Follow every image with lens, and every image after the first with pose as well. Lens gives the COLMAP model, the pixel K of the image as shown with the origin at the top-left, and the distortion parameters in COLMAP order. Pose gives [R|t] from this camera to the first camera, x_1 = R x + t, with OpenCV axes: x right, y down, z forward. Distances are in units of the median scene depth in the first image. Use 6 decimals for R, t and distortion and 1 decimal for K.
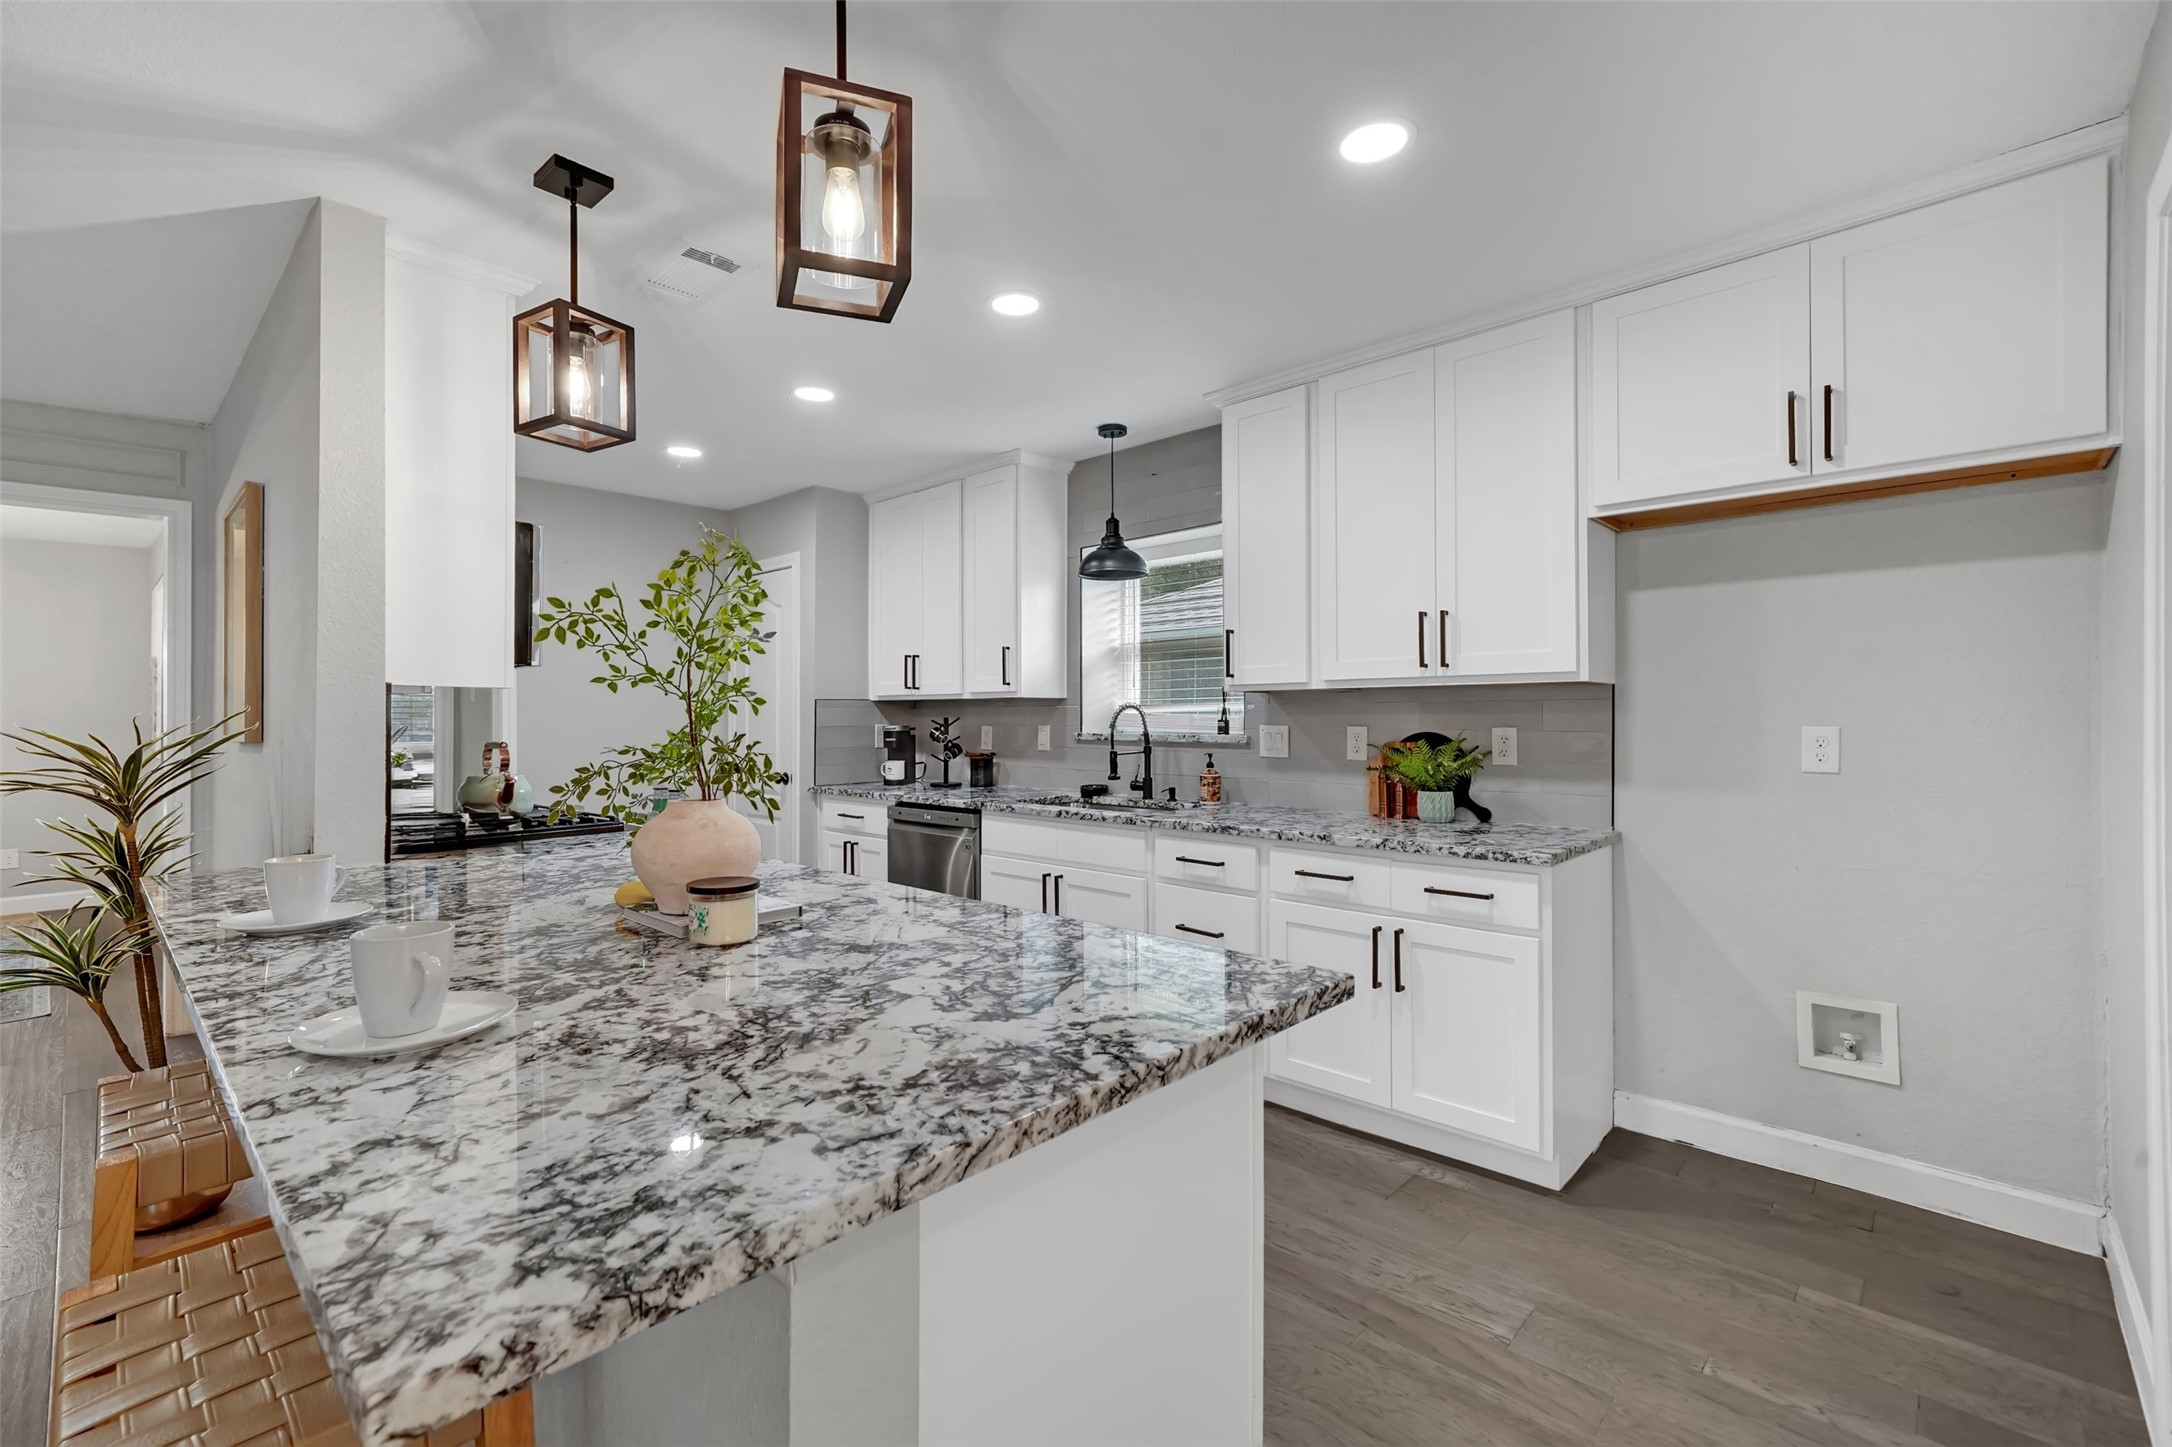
lens RADIAL K [[937.9, 0, 1052.9], [0, 937.9, 719.0], [0, 0, 1]] dist [0.001996, -0.000003]
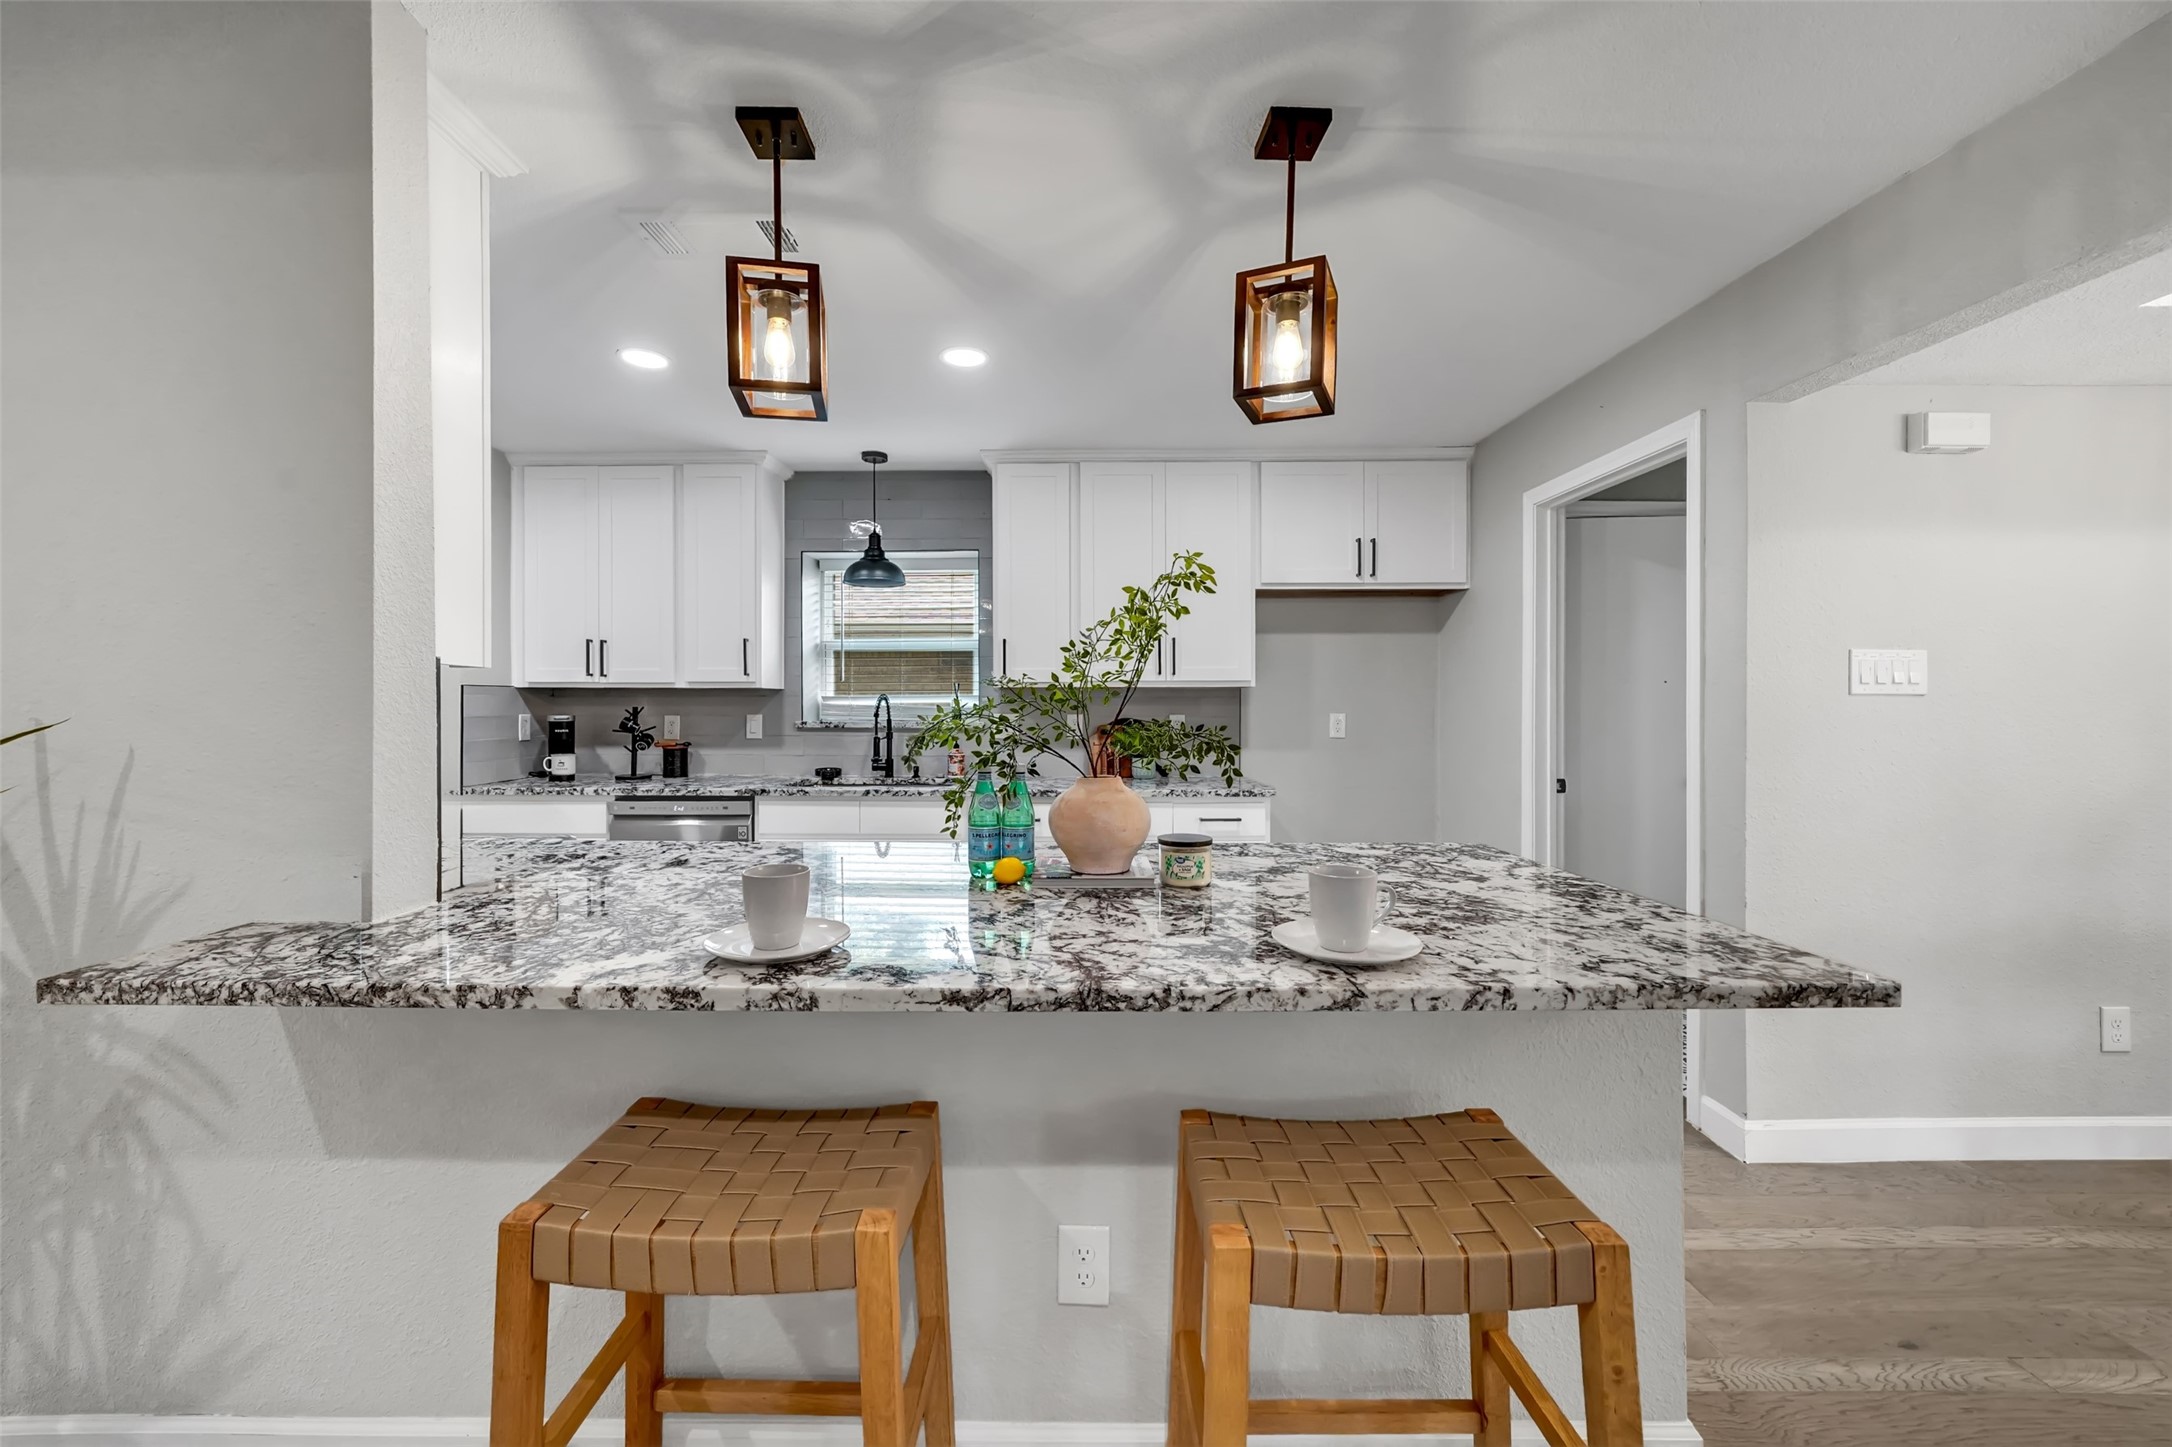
lens RADIAL K [[818.5, 0, 1077.8], [0, 818.5, 709.3], [0, 0, 1]] dist [-0.012490, 0.000575]
pose [[0.731496, 0.003031, 0.681840, -0.408736], [-0.001986, 0.999995, -0.002315, 0.002430], [-0.681843, 0.000339, 0.731498, 0.095667]]
